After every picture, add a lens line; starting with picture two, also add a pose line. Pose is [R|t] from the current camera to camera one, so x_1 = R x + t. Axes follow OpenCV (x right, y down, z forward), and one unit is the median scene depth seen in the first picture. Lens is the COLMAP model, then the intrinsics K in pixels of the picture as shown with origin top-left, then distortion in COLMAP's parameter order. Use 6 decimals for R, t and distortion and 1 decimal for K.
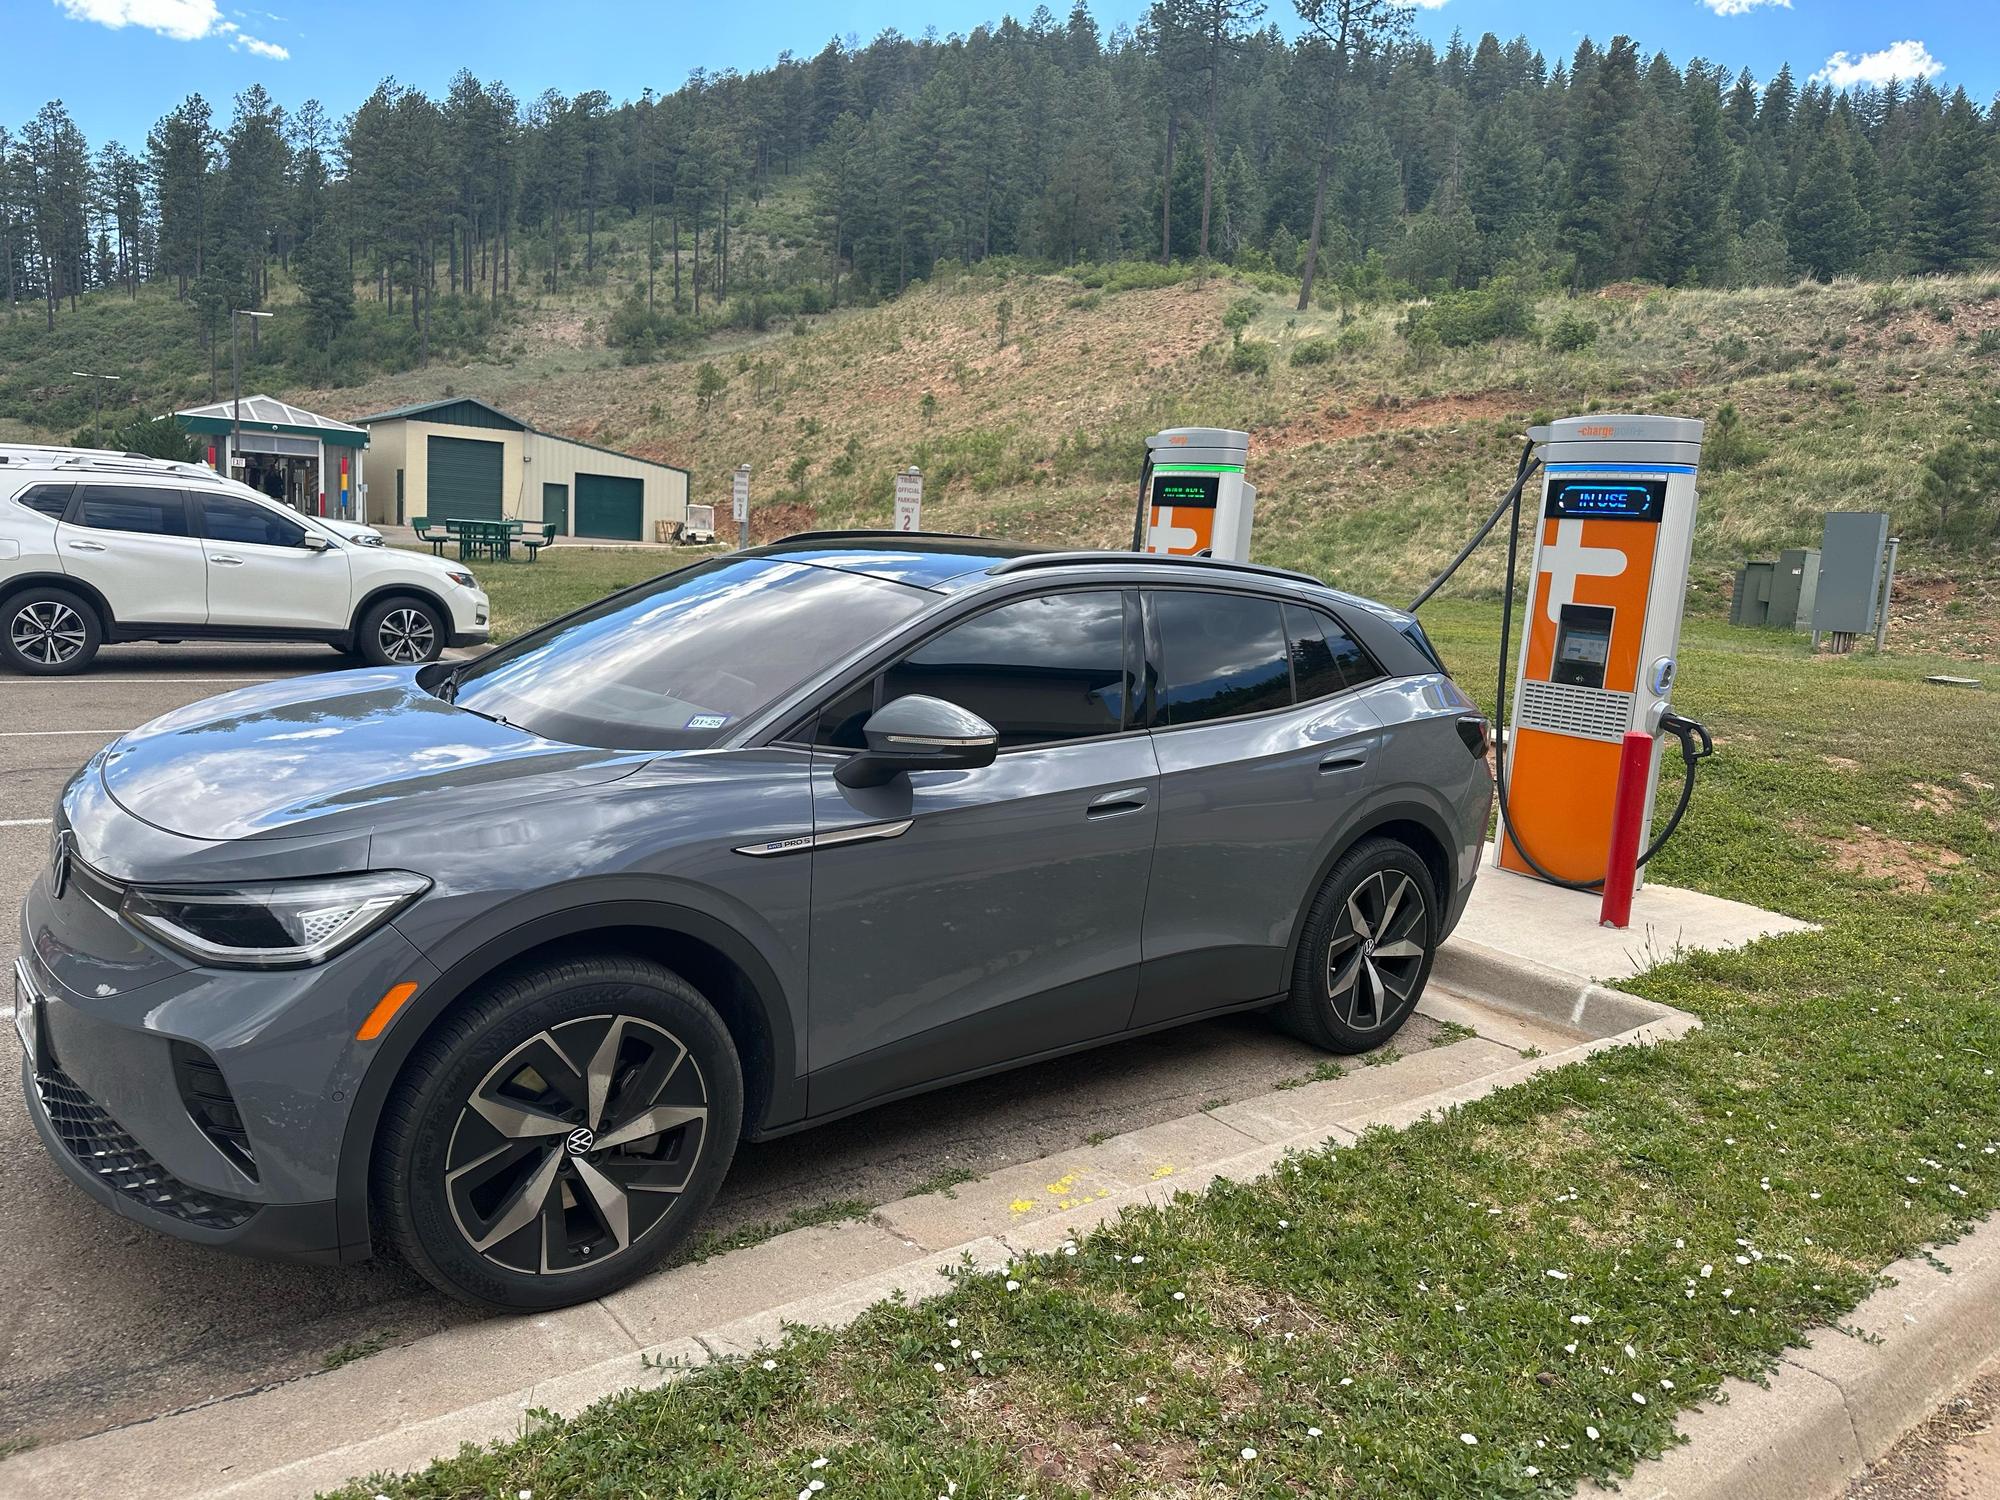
lens RADIAL K [[1458.1, 0, 1000.0], [0, 1458.1, 750.0], [0, 0, 1]] dist [0.081744, -0.118212]
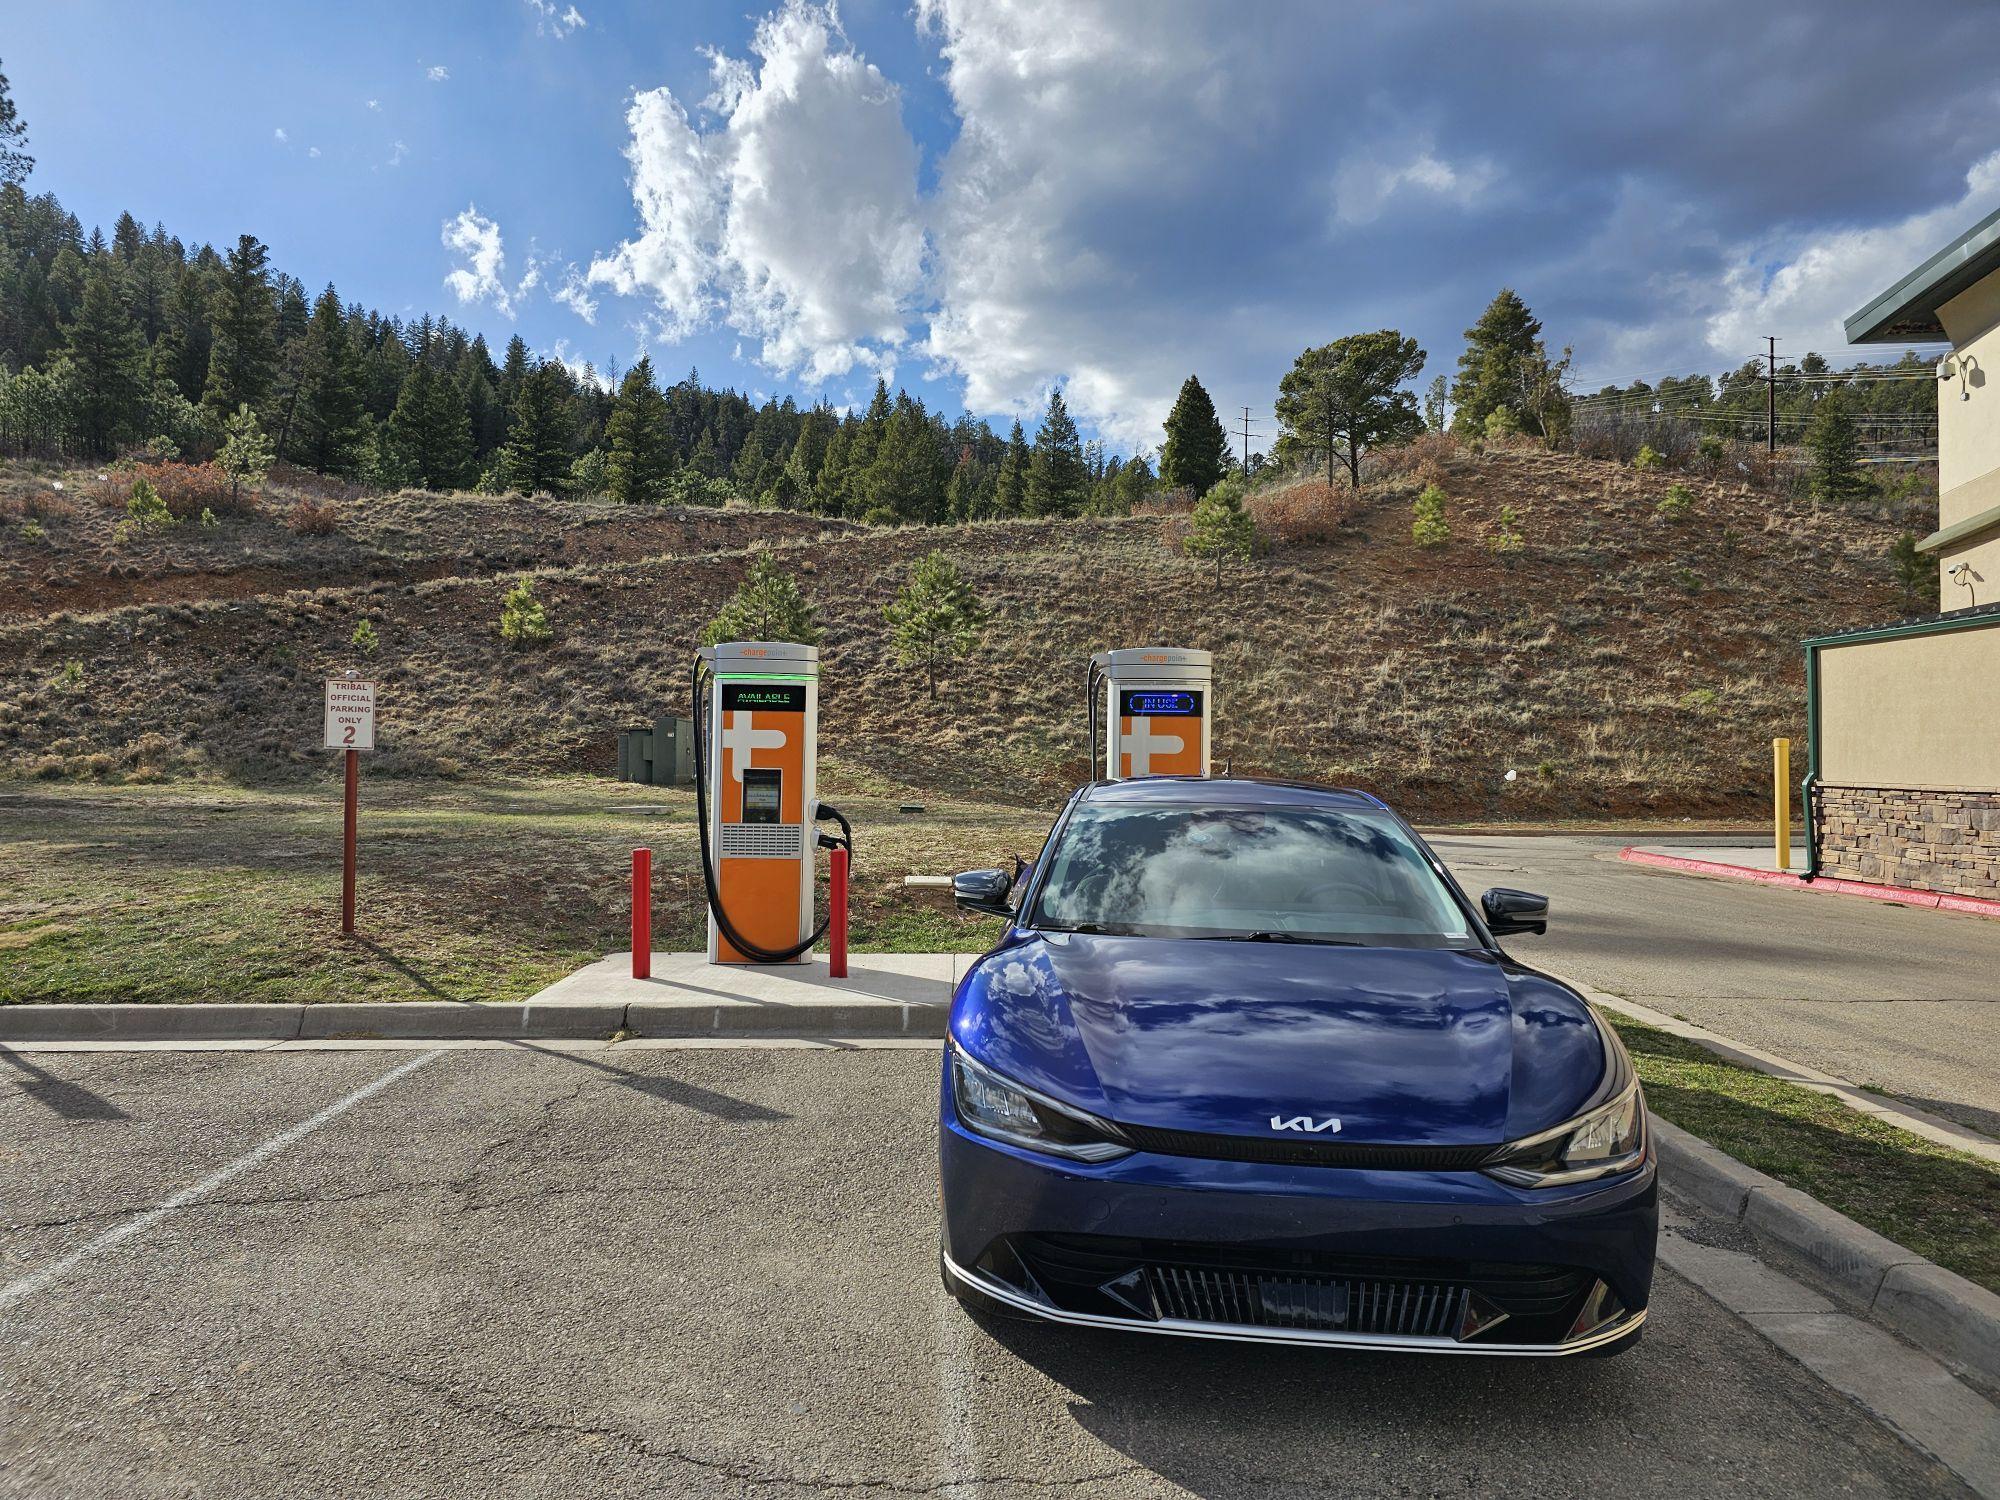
lens RADIAL K [[1381.2, 0, 1000.0], [0, 1381.2, 750.0], [0, 0, 1]] dist [0.076146, -0.067321]
pose [[0.577941, -0.059610, 0.813898, -0.110730], [0.145872, 0.988813, -0.031161, -0.013816], [-0.802935, 0.136735, 0.580171, 0.044329]]
